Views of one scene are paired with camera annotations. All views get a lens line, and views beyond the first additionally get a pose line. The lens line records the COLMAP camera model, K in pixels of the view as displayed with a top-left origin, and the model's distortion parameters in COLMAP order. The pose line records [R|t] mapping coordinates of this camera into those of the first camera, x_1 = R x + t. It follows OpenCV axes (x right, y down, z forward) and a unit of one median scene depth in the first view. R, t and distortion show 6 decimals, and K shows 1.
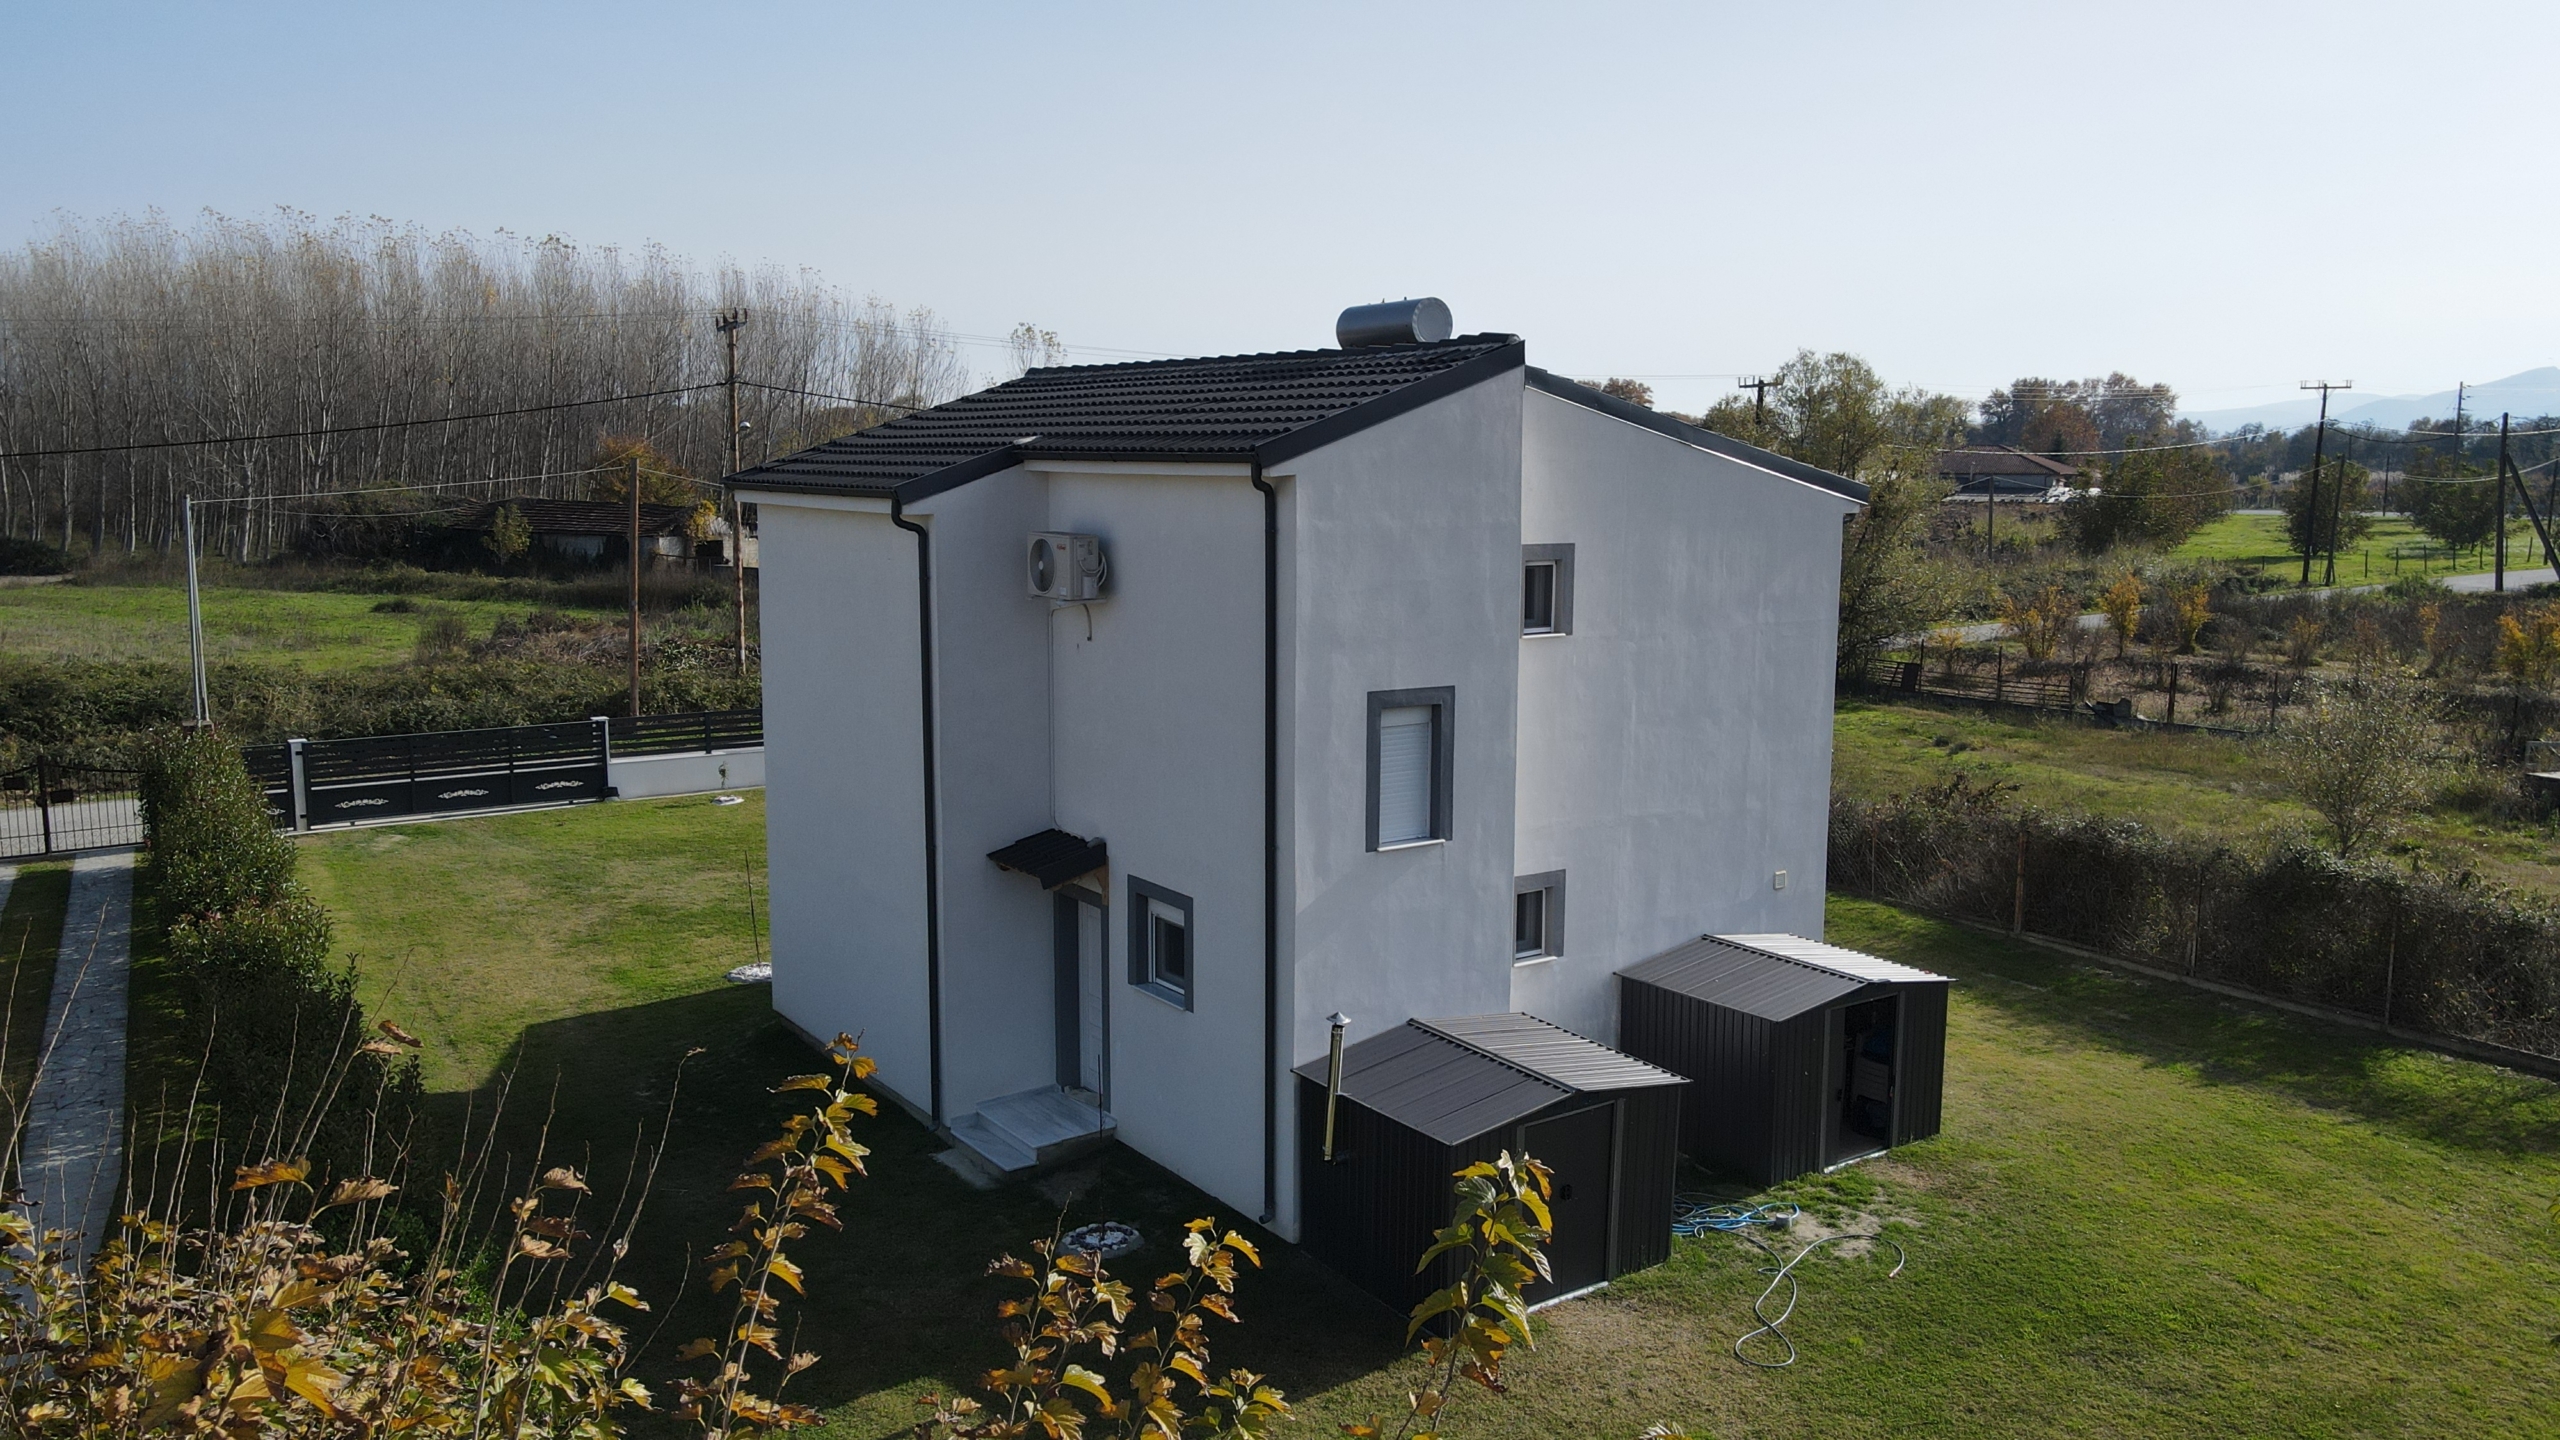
lens RADIAL K [[1885.3, 0, 1289.4], [0, 1885.3, 722.1], [0, 0, 1]] dist [-0.001264, 0.032047]
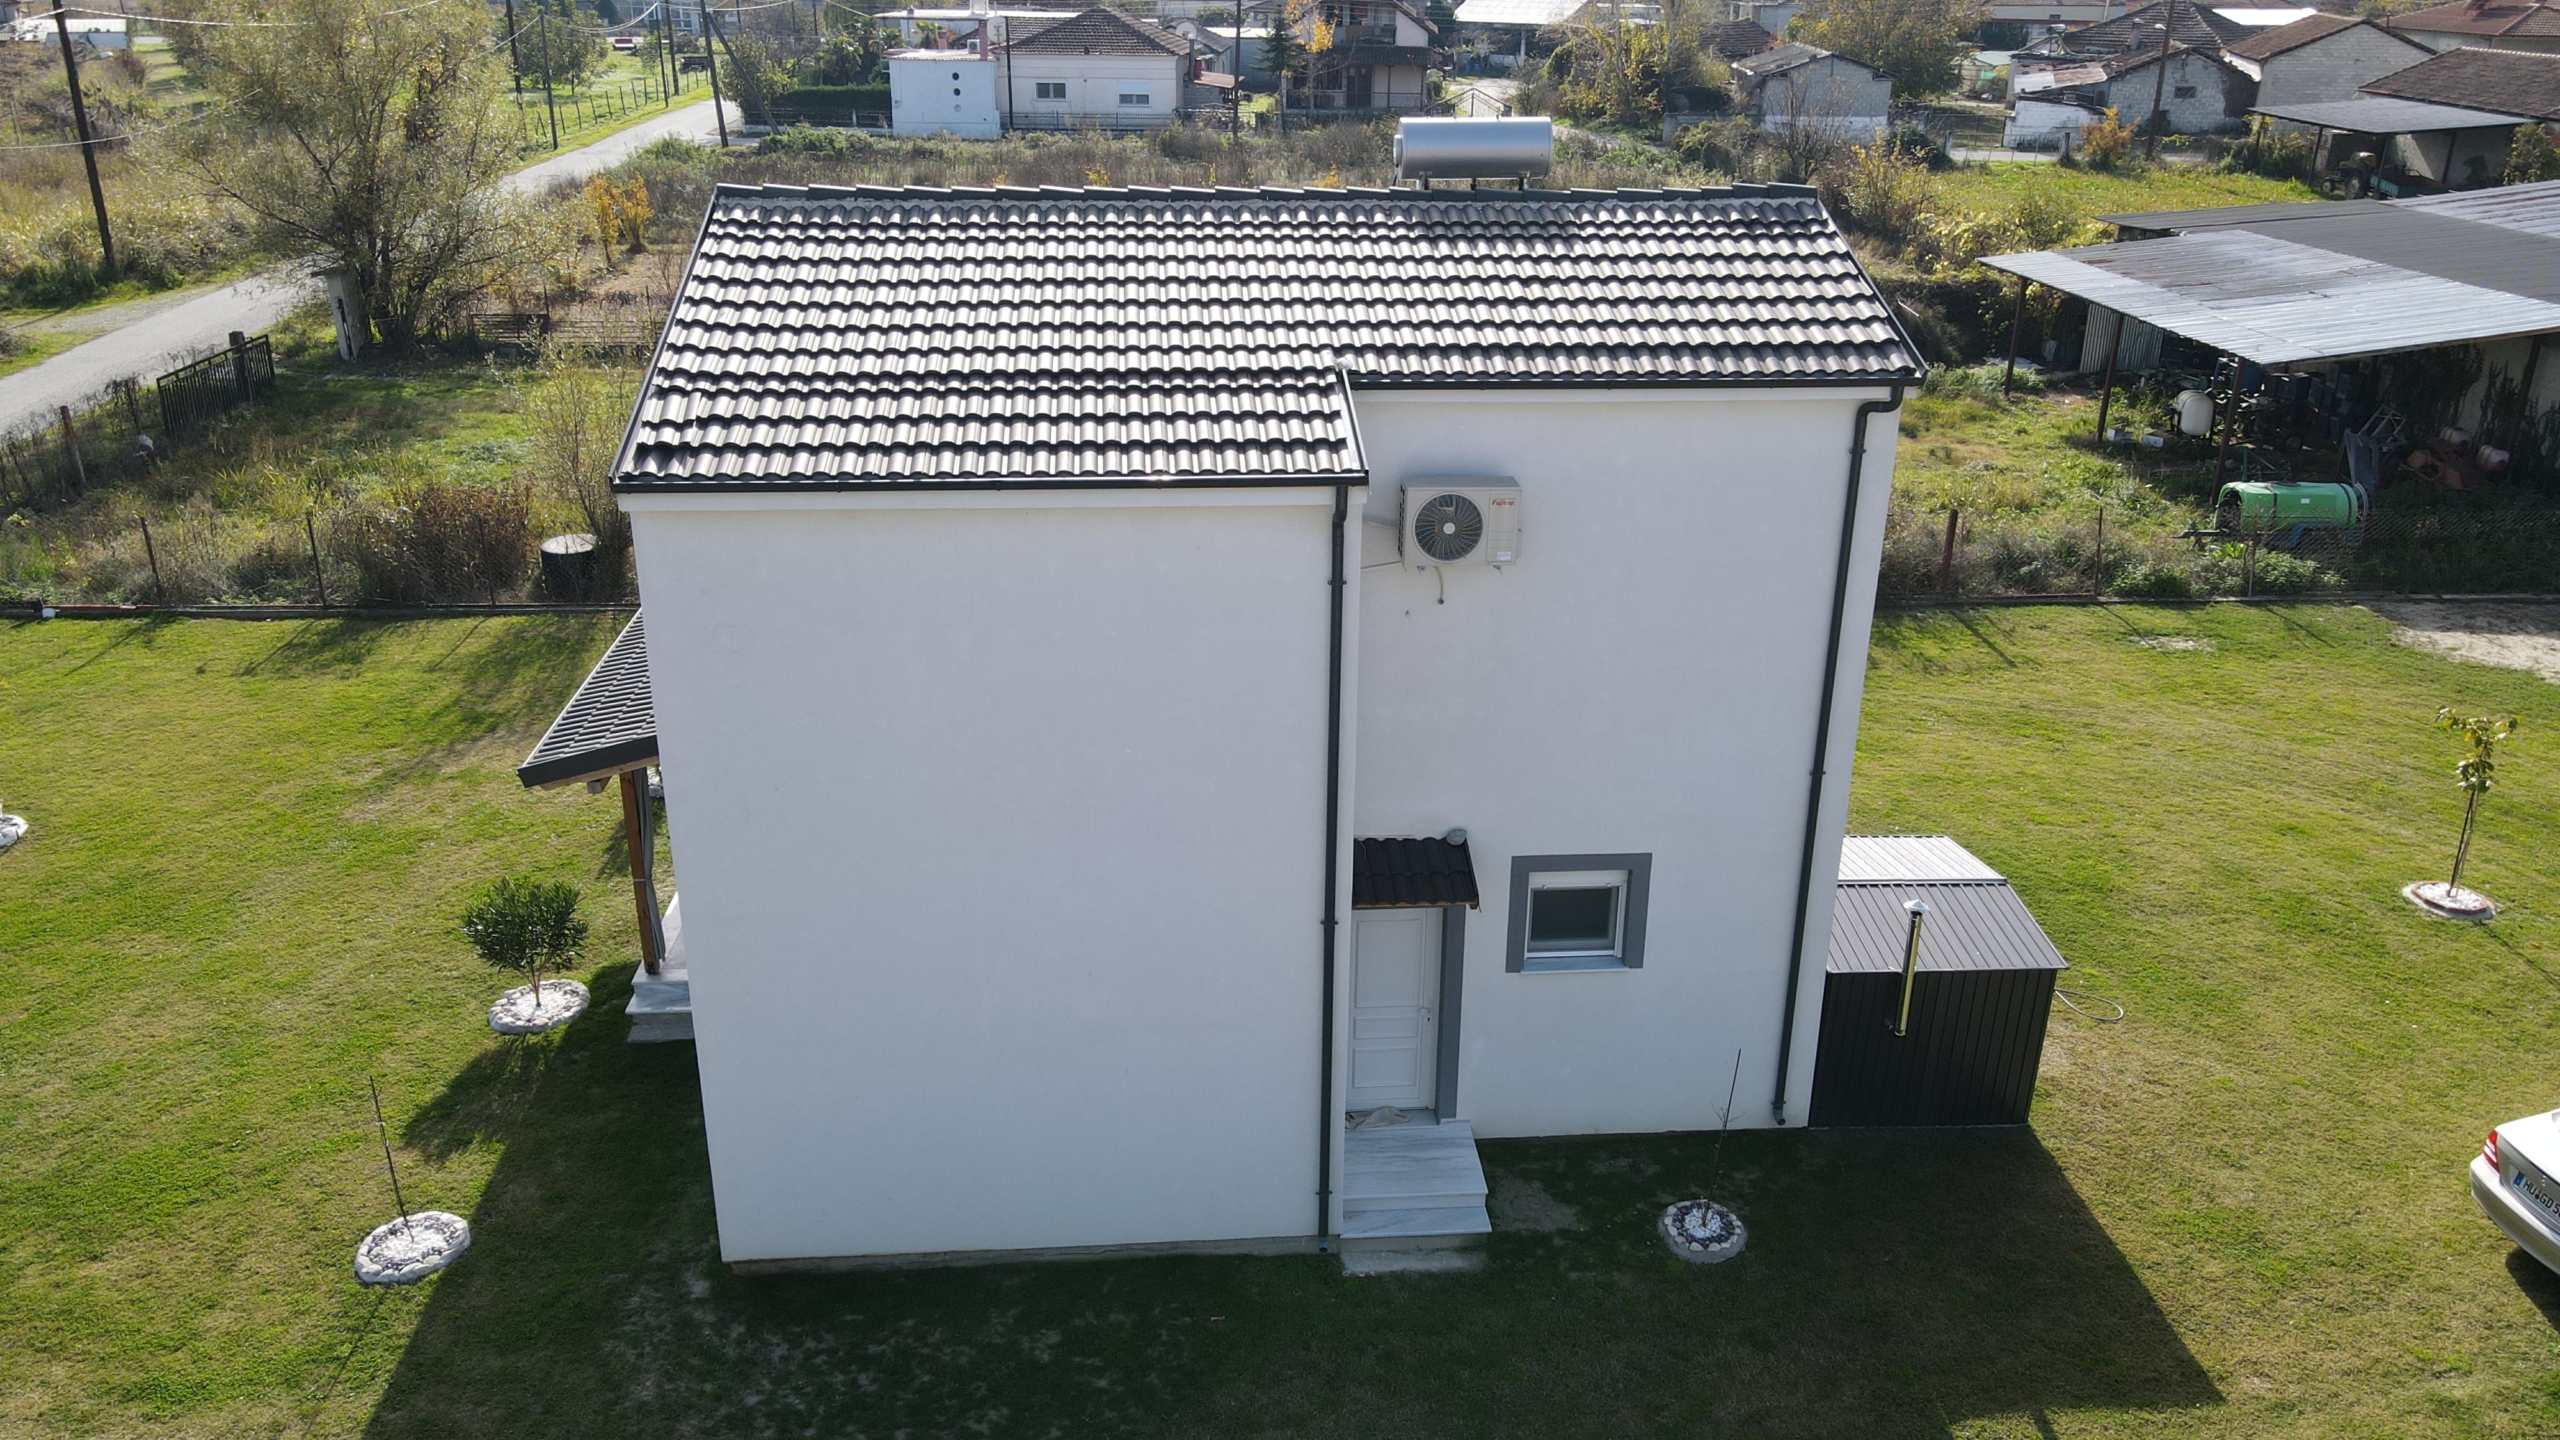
lens RADIAL K [[1885.3, 0, 1289.4], [0, 1885.3, 722.1], [0, 0, 1]] dist [-0.001264, 0.032047]
pose [[0.508064, -0.321400, 0.799108, -0.778306], [0.113599, 0.944671, 0.307720, -0.244891], [-0.853795, -0.065563, 0.516464, 0.633428]]
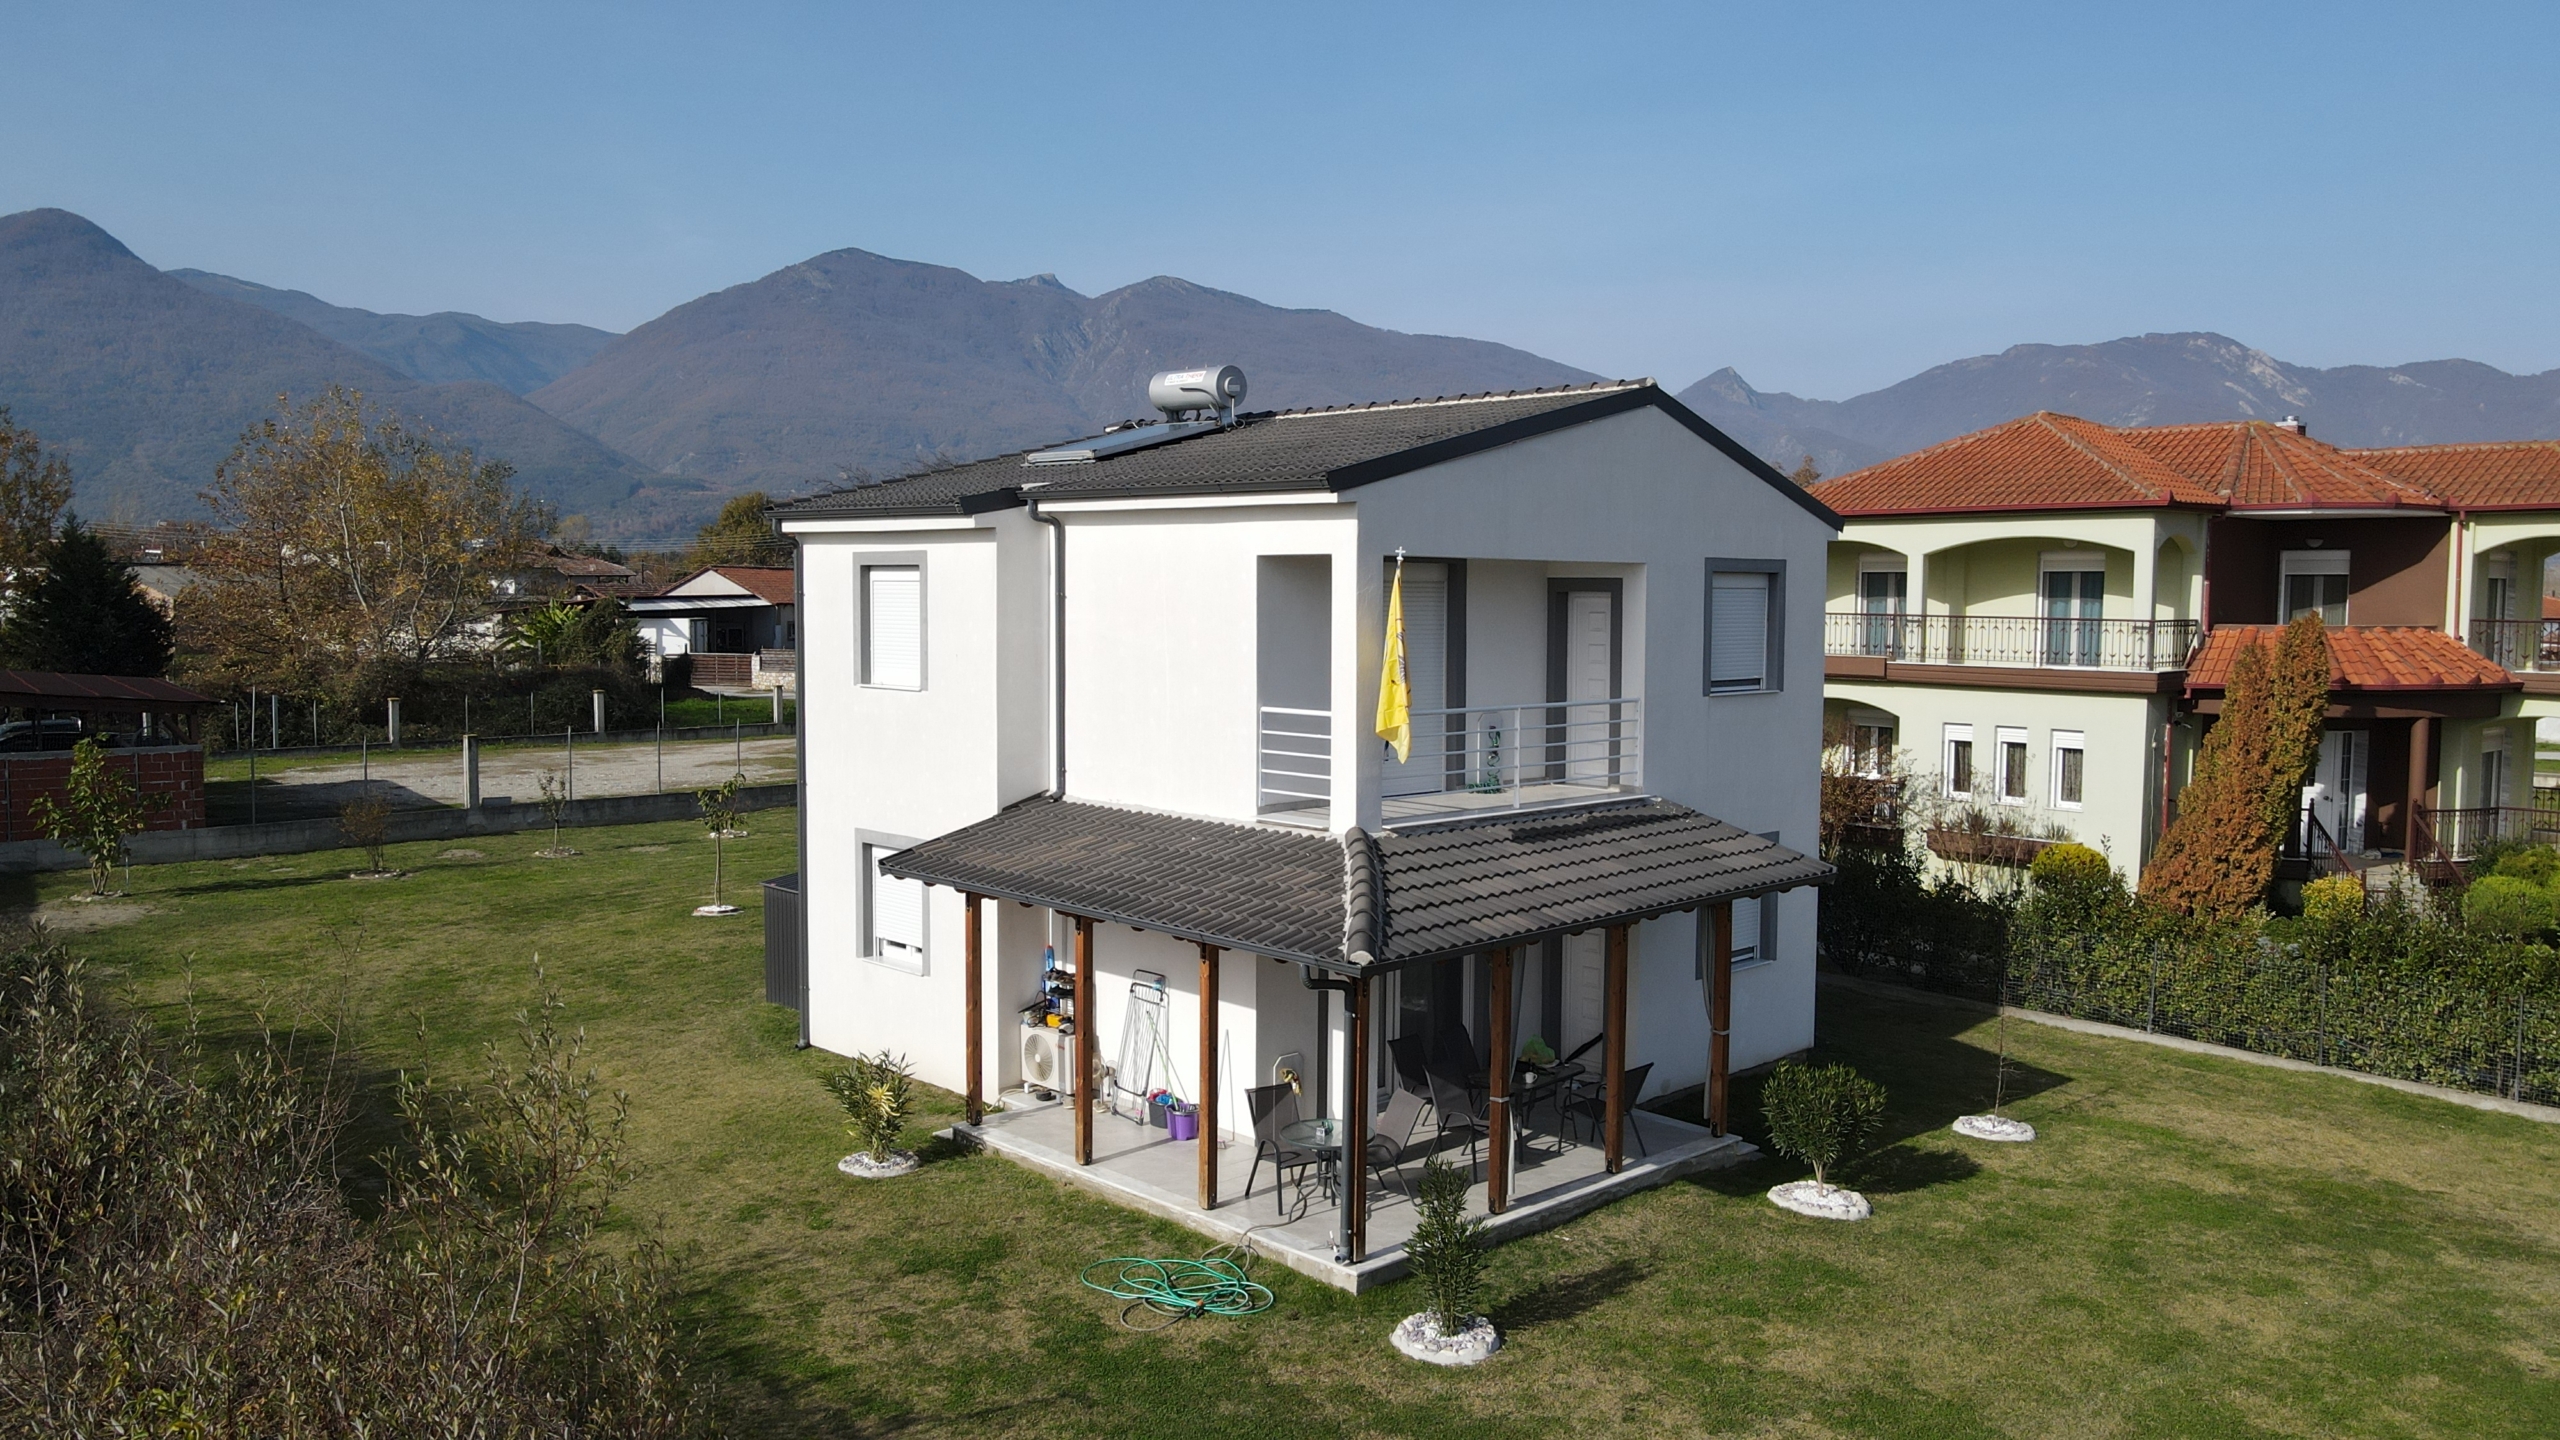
lens RADIAL K [[1885.3, 0, 1289.4], [0, 1885.3, 722.1], [0, 0, 1]] dist [-0.001264, 0.032047]
pose [[-0.987438, -0.001710, -0.158001, 0.195006], [-0.035393, 0.976927, 0.210622, -0.267398], [0.153995, 0.213569, -0.964714, 2.320387]]
